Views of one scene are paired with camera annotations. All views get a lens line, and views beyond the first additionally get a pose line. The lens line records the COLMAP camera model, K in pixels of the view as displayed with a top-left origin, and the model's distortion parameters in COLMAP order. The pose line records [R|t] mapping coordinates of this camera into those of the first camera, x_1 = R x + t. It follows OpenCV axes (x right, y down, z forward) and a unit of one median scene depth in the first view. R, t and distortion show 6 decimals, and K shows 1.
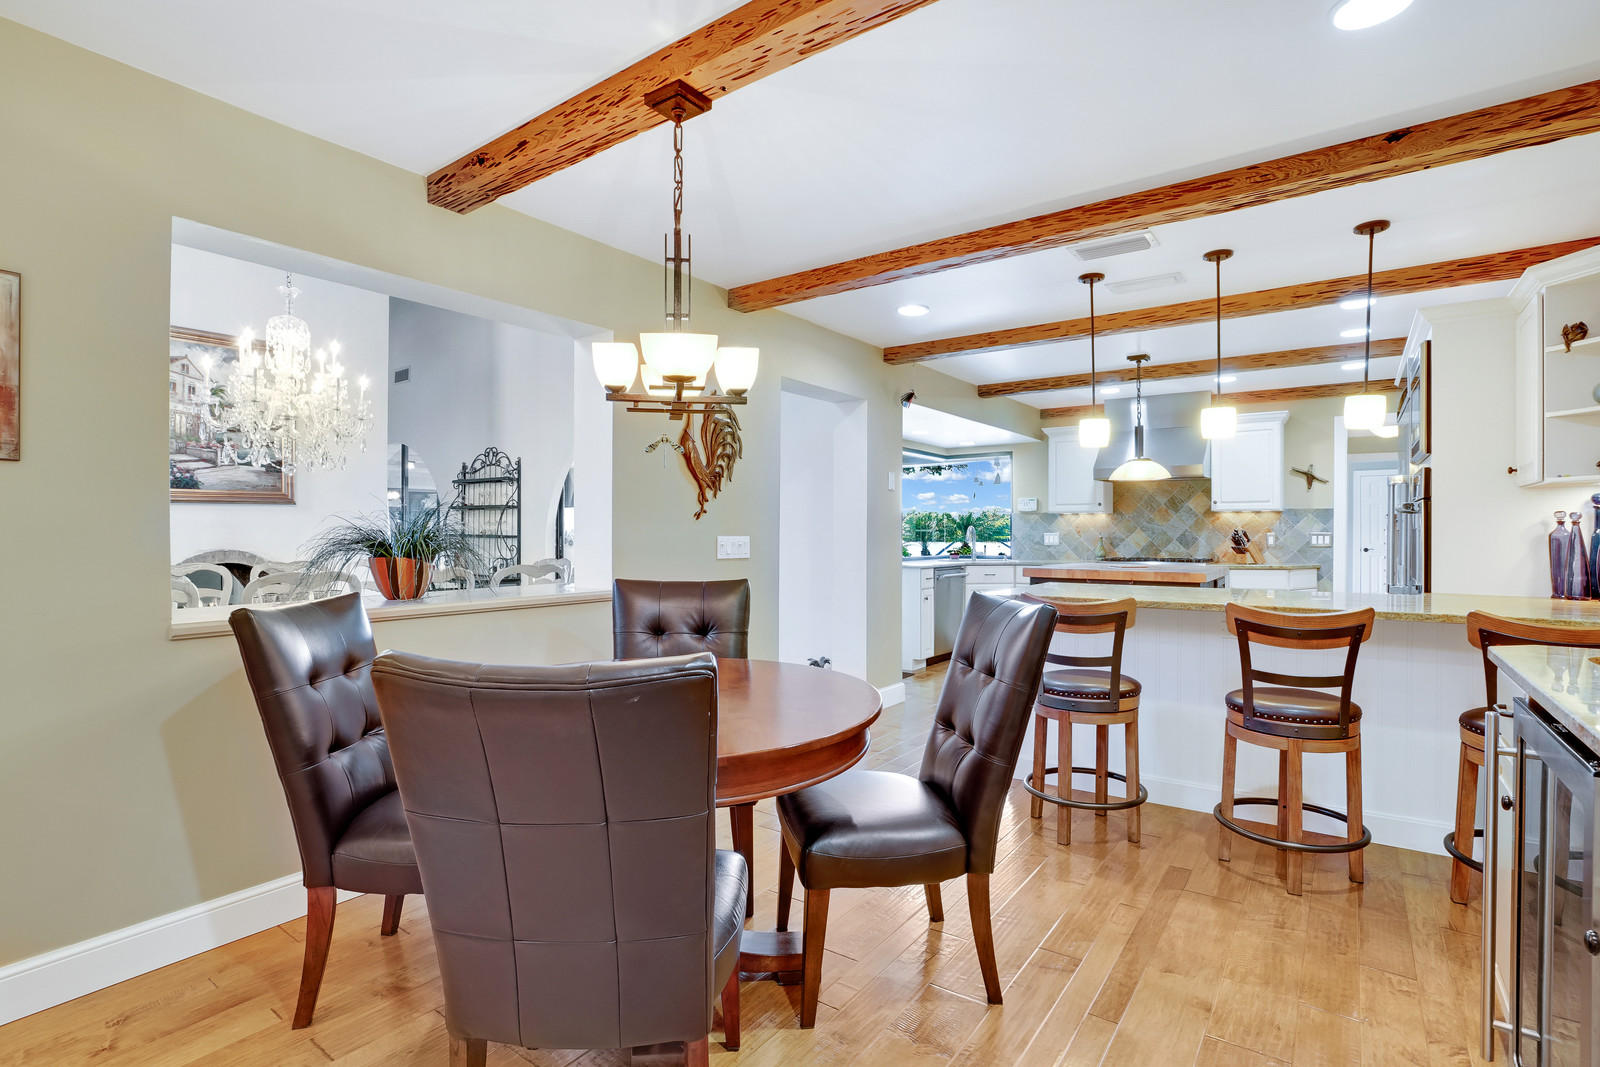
lens RADIAL K [[777.1, 0, 803.3], [0, 777.1, 539.0], [0, 0, 1]] dist [-0.023846, 0.007887]
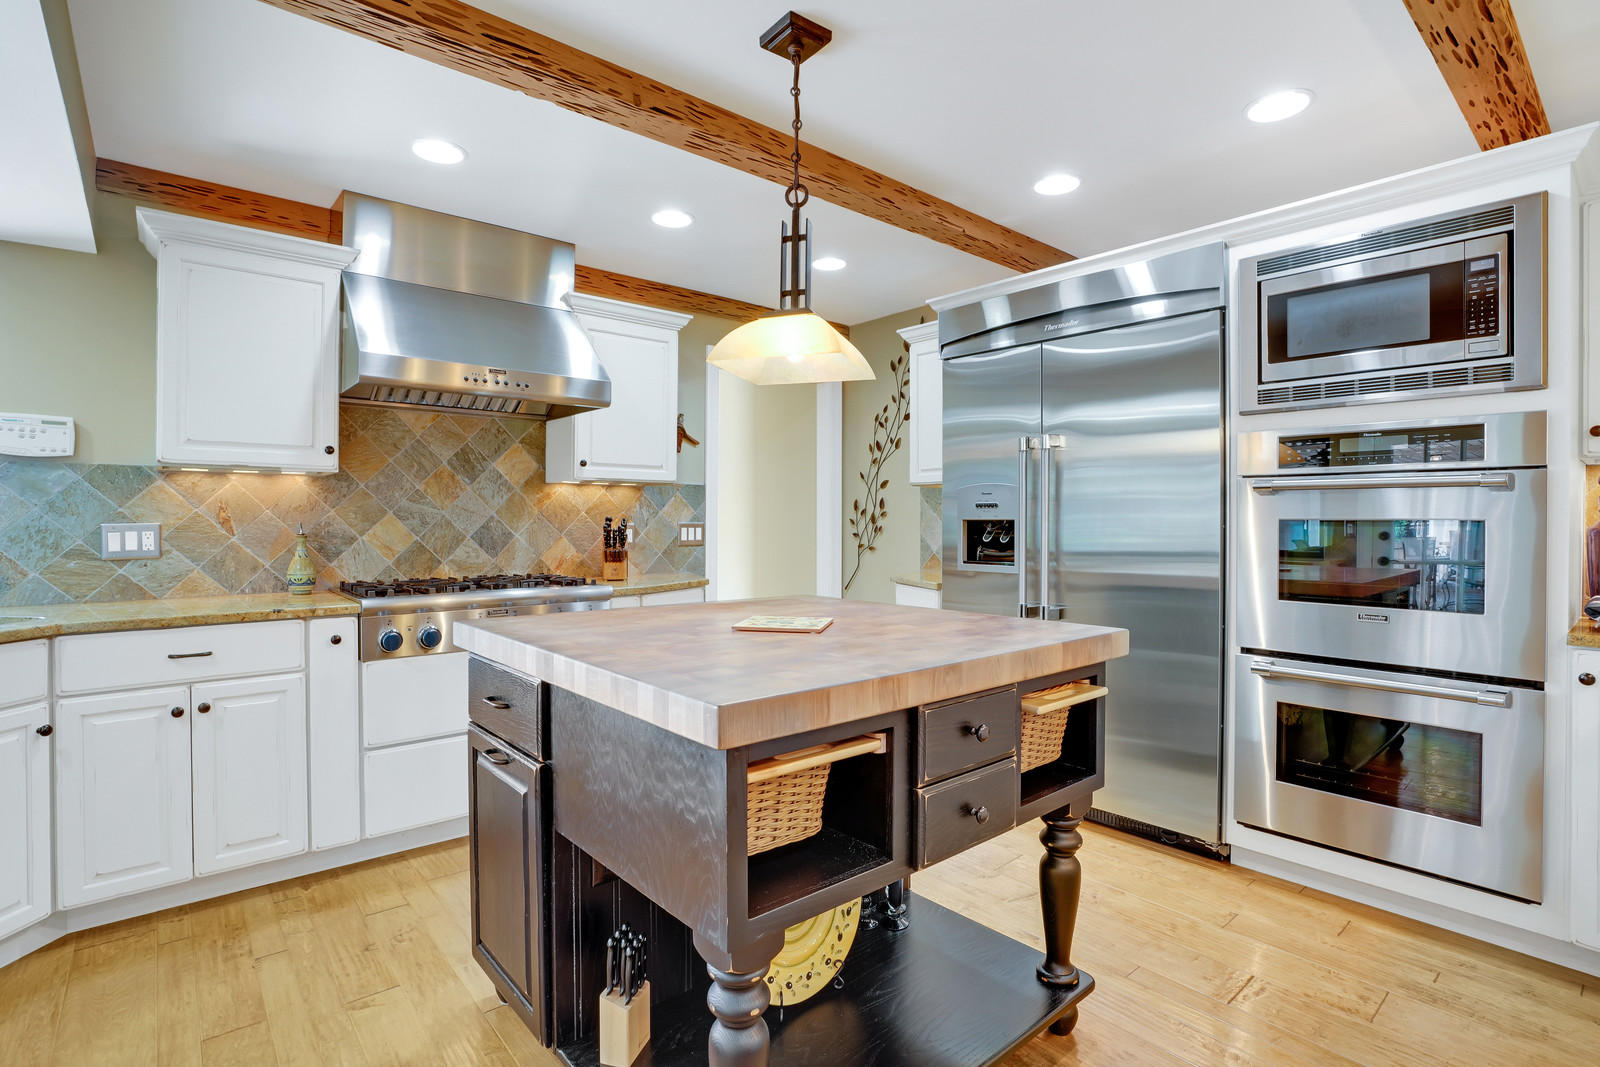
lens RADIAL K [[777.1, 0, 804.3], [0, 777.1, 524.8], [0, 0, 1]] dist [-0.023846, 0.007887]
pose [[0.240854, -0.005269, 0.970547, 0.064079], [0.004241, 0.999981, 0.004376, -0.008025], [-0.970552, 0.003062, 0.240872, 0.687418]]
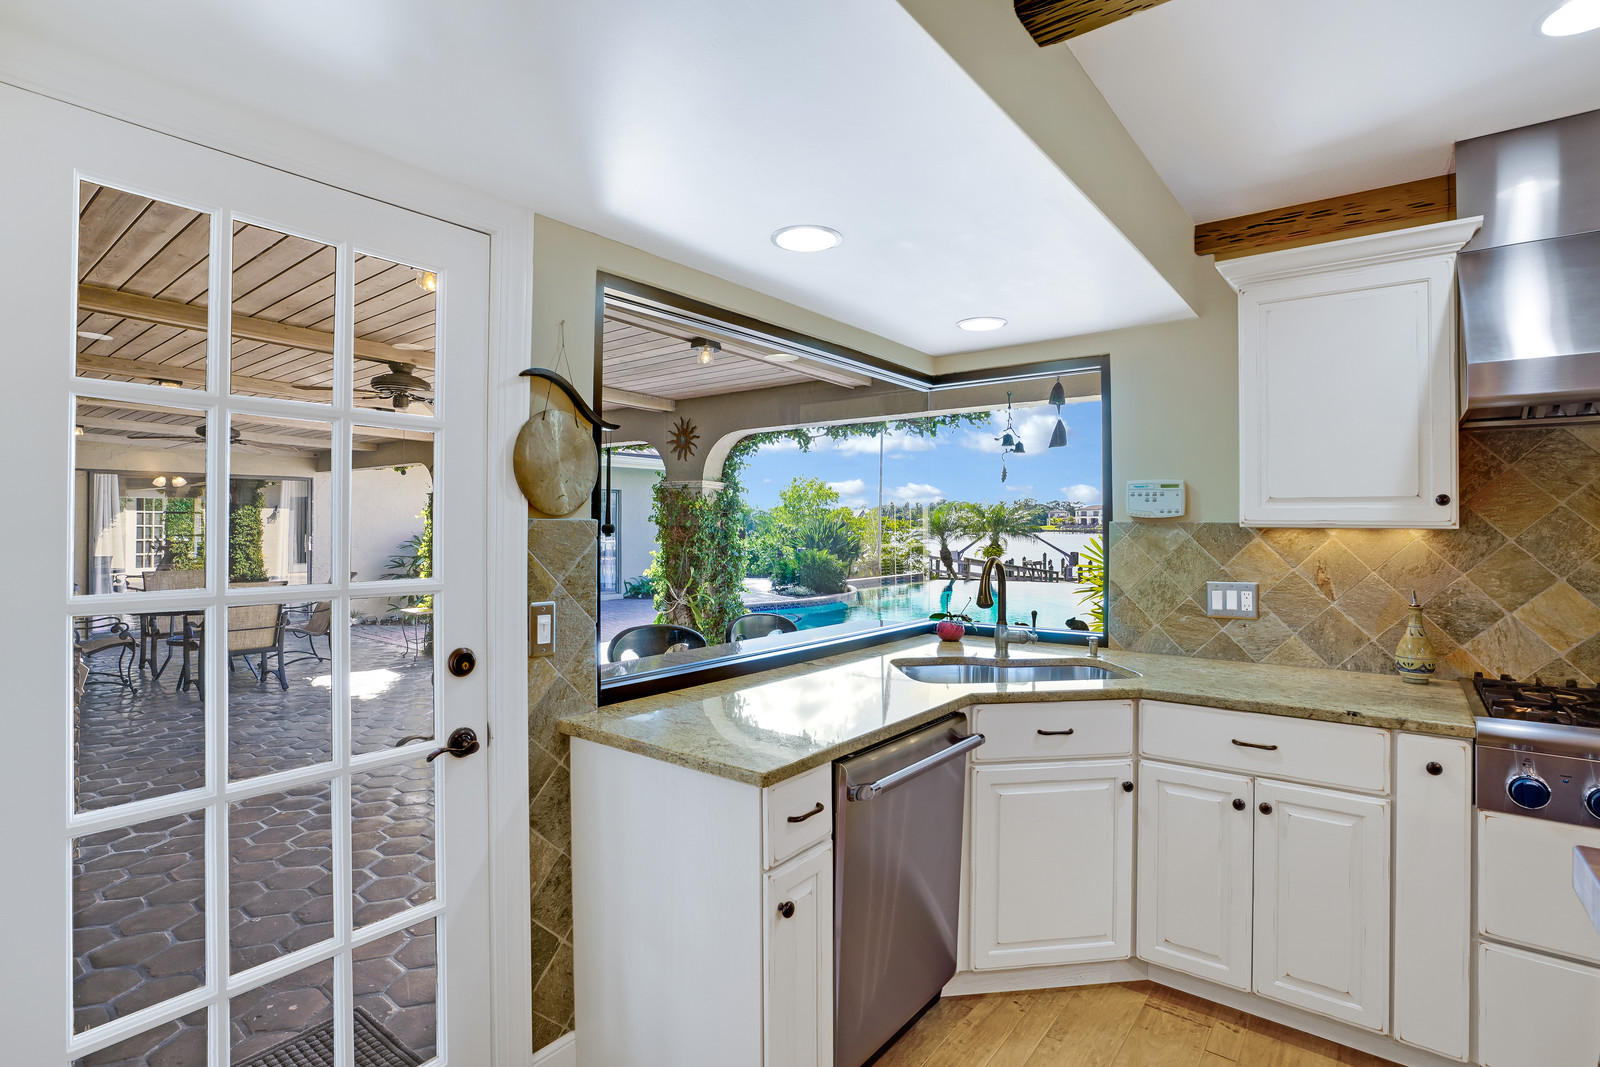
lens RADIAL K [[777.1, 0, 802.2], [0, 777.1, 517.7], [0, 0, 1]] dist [-0.023846, 0.007887]
pose [[0.999243, -0.002703, -0.038803, 0.158216], [0.002418, 0.999970, -0.007368, -0.037679], [0.038822, 0.007268, 0.999220, 0.718700]]
